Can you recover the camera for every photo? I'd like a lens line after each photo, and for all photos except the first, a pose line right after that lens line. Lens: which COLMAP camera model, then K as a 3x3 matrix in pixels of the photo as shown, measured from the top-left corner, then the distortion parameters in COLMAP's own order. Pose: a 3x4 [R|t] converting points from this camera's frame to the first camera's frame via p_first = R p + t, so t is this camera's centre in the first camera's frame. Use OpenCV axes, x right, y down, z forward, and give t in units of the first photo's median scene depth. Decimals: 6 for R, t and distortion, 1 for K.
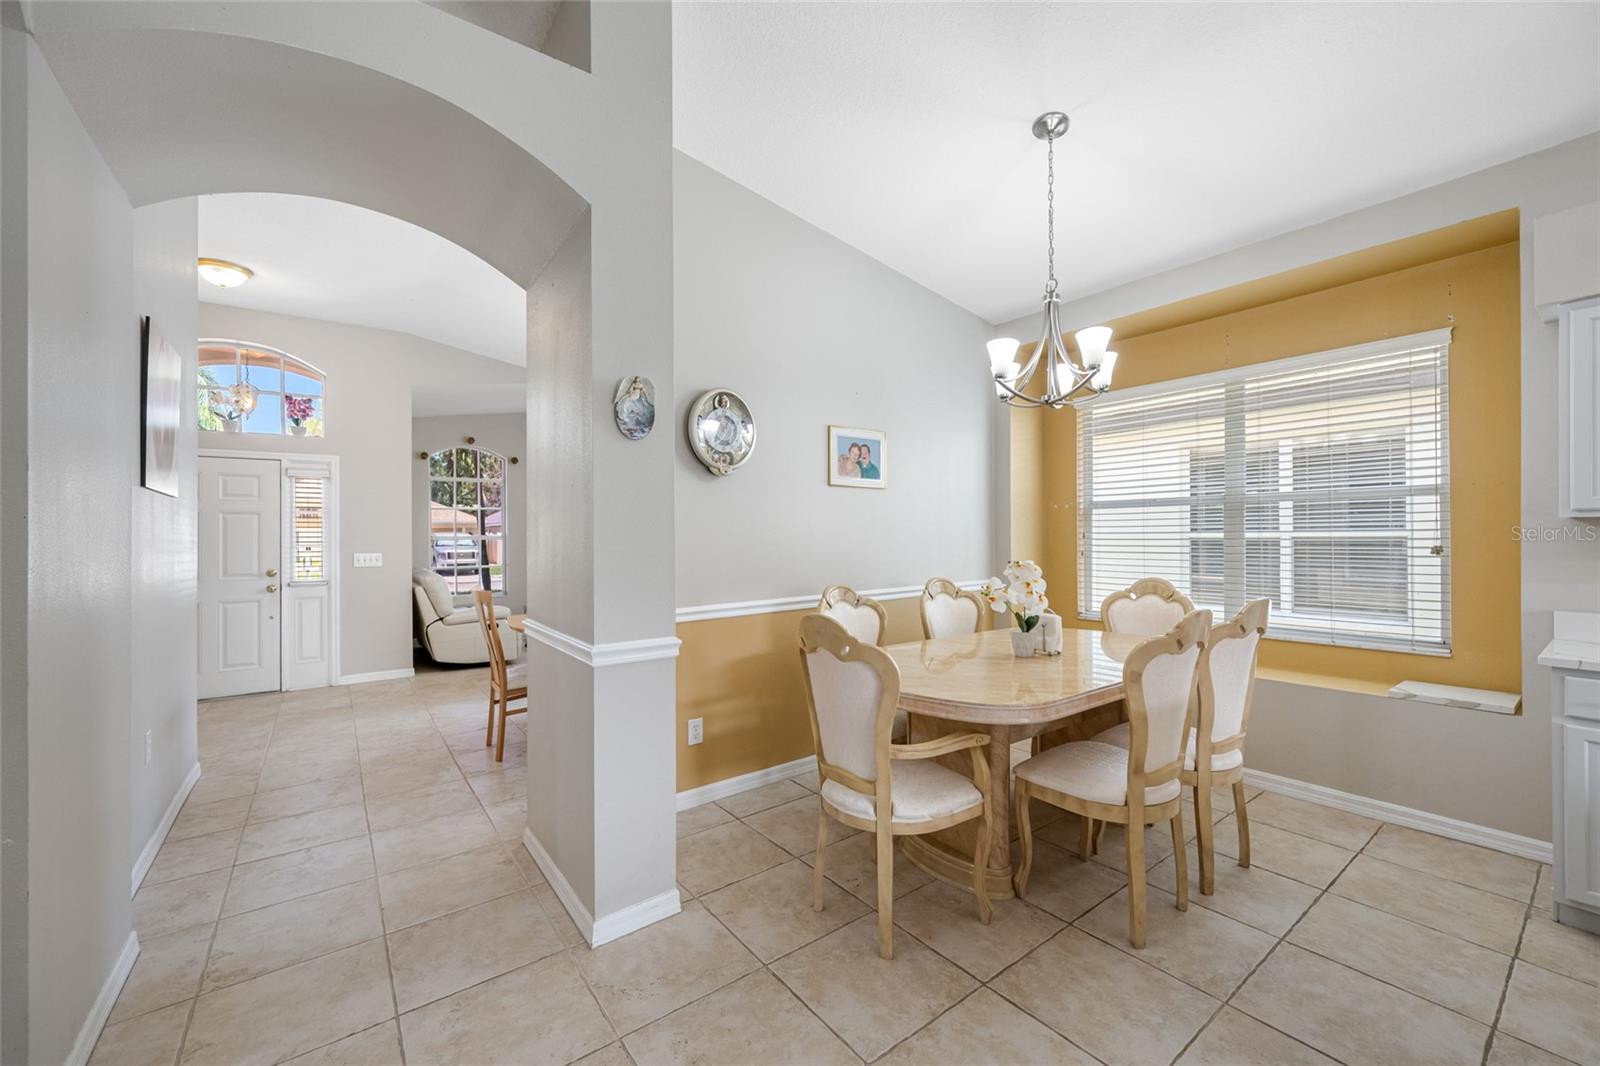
lens RADIAL K [[631.9, 0, 793.4], [0, 631.9, 530.4], [0, 0, 1]] dist [0.001654, -0.000594]
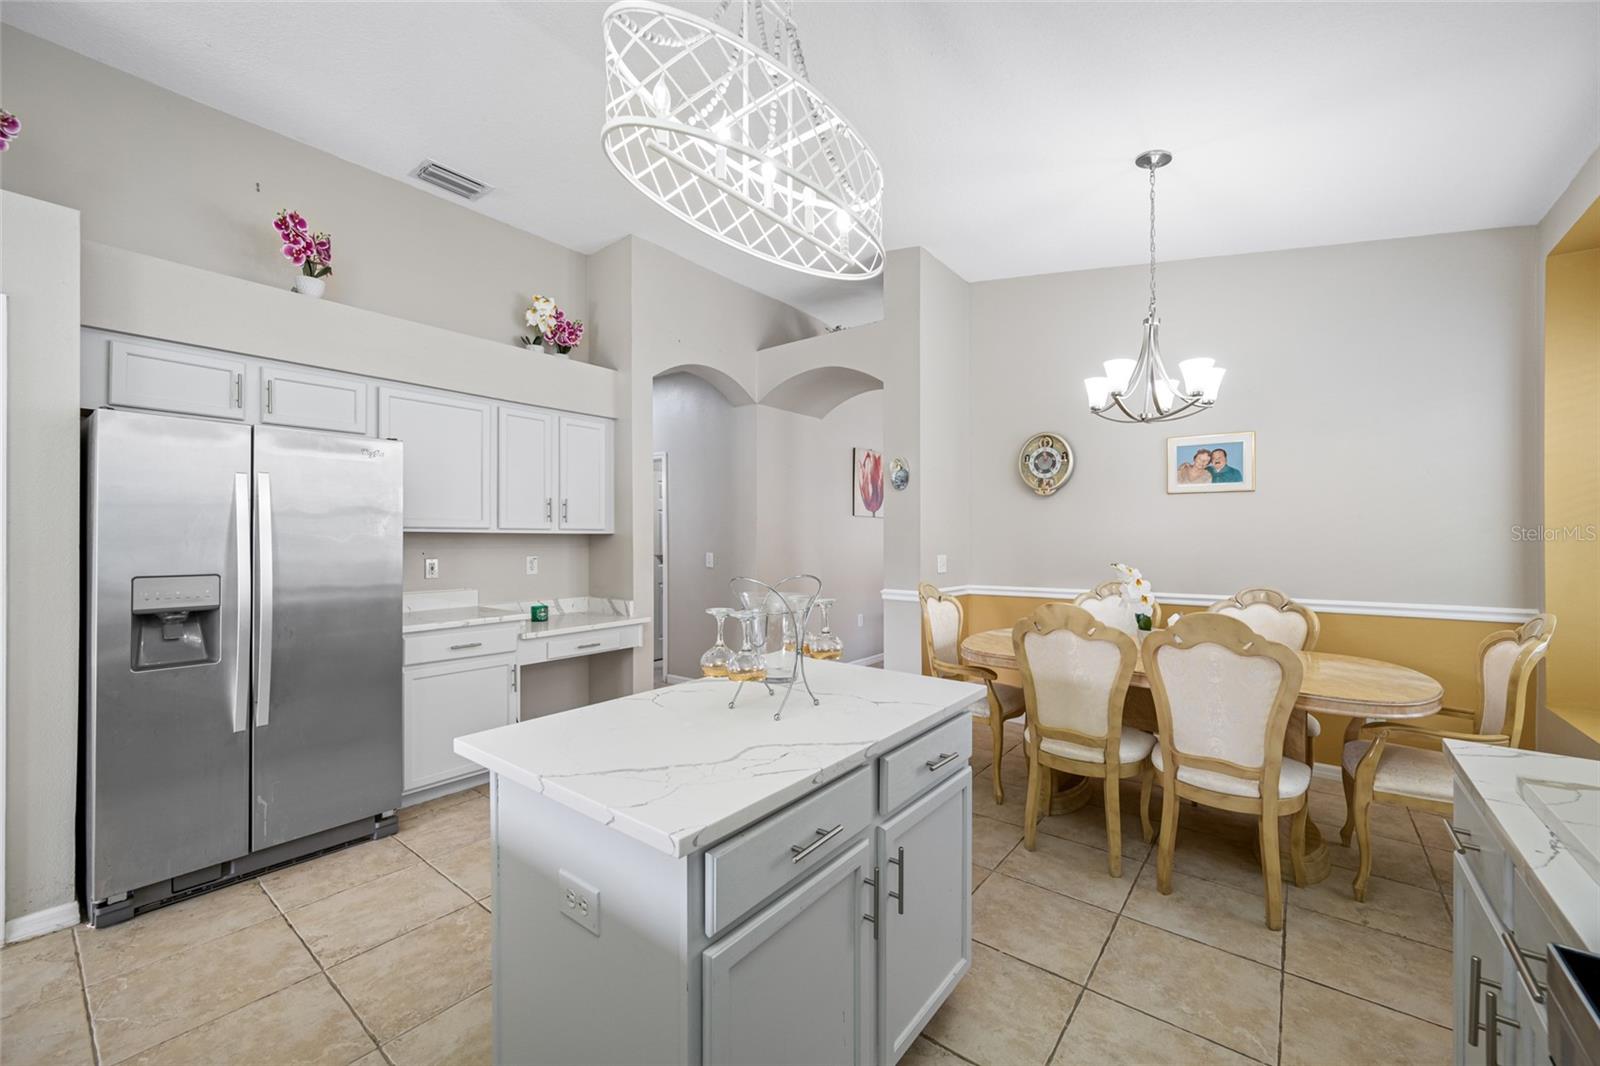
lens RADIAL K [[631.9, 0, 803.4], [0, 631.9, 531.1], [0, 0, 1]] dist [0.001654, -0.000594]
pose [[0.262526, 0.005412, -0.964910, 0.916778], [0.004349, 0.999967, 0.006793, -0.015669], [0.964915, -0.005980, 0.262494, 0.100767]]
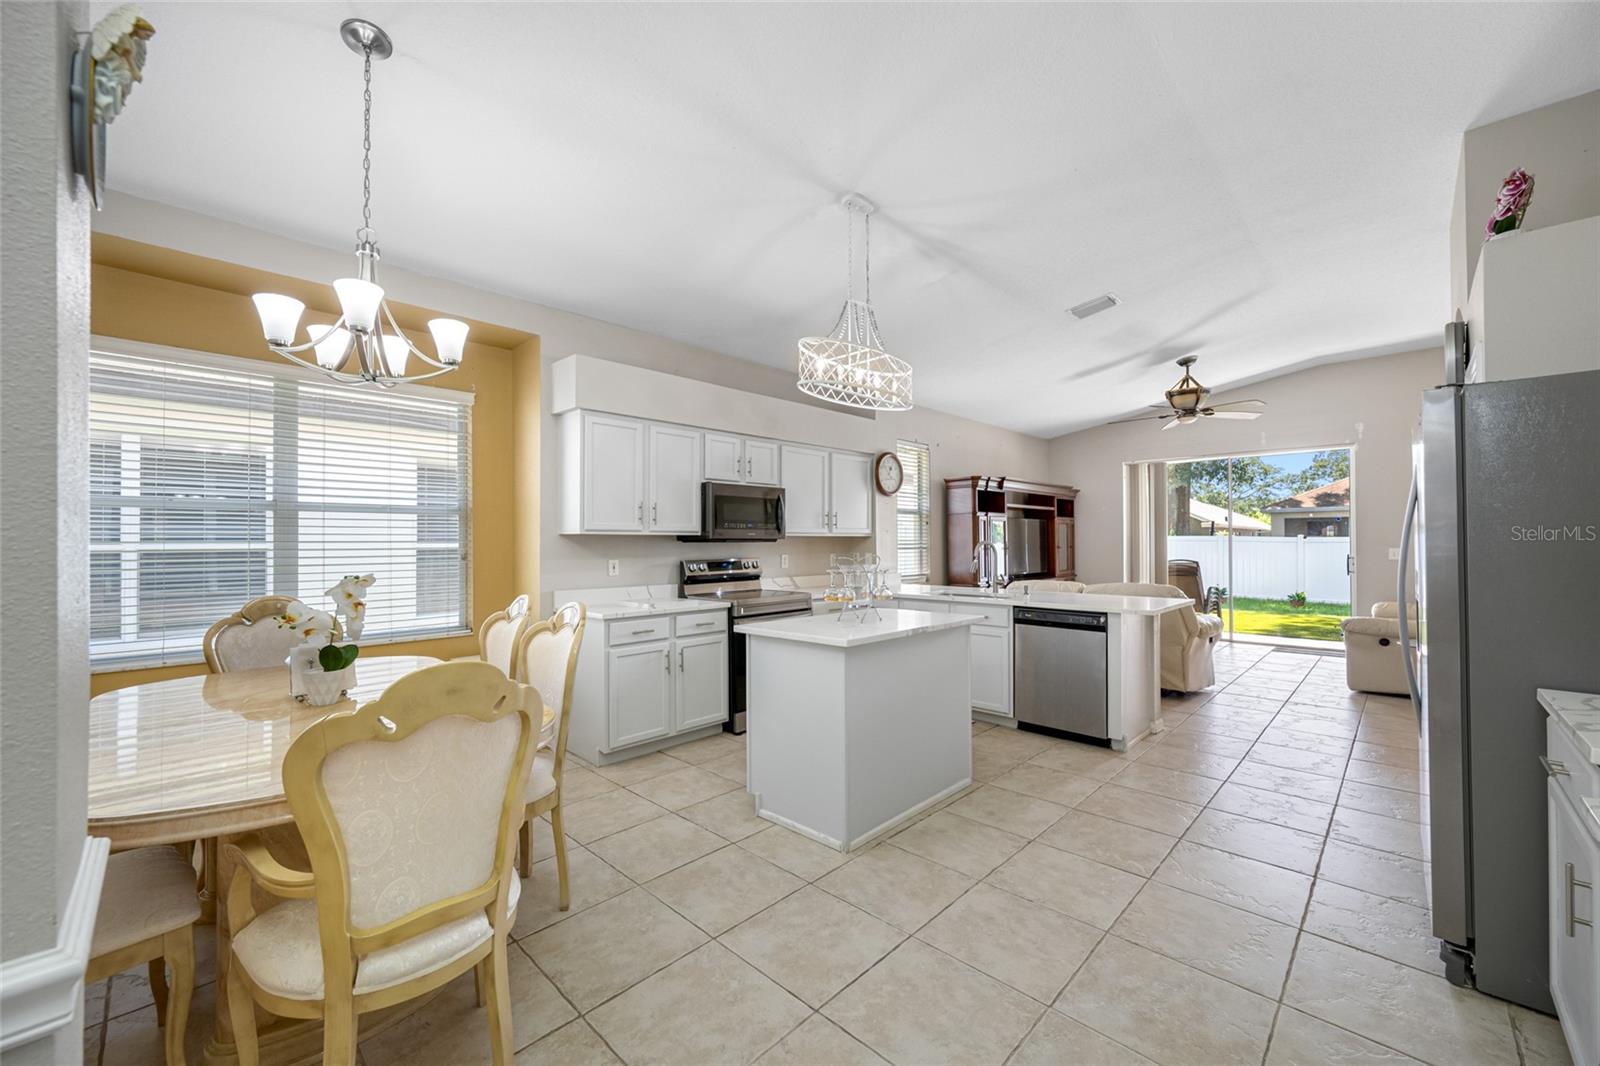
lens RADIAL K [[631.9, 0, 810.8], [0, 631.9, 540.5], [0, 0, 1]] dist [0.001654, -0.000594]
pose [[-0.172526, 0.011600, 0.984937, -0.345538], [-0.003870, 0.999915, -0.012454, 0.008641], [-0.984997, -0.005960, -0.172467, 0.411520]]
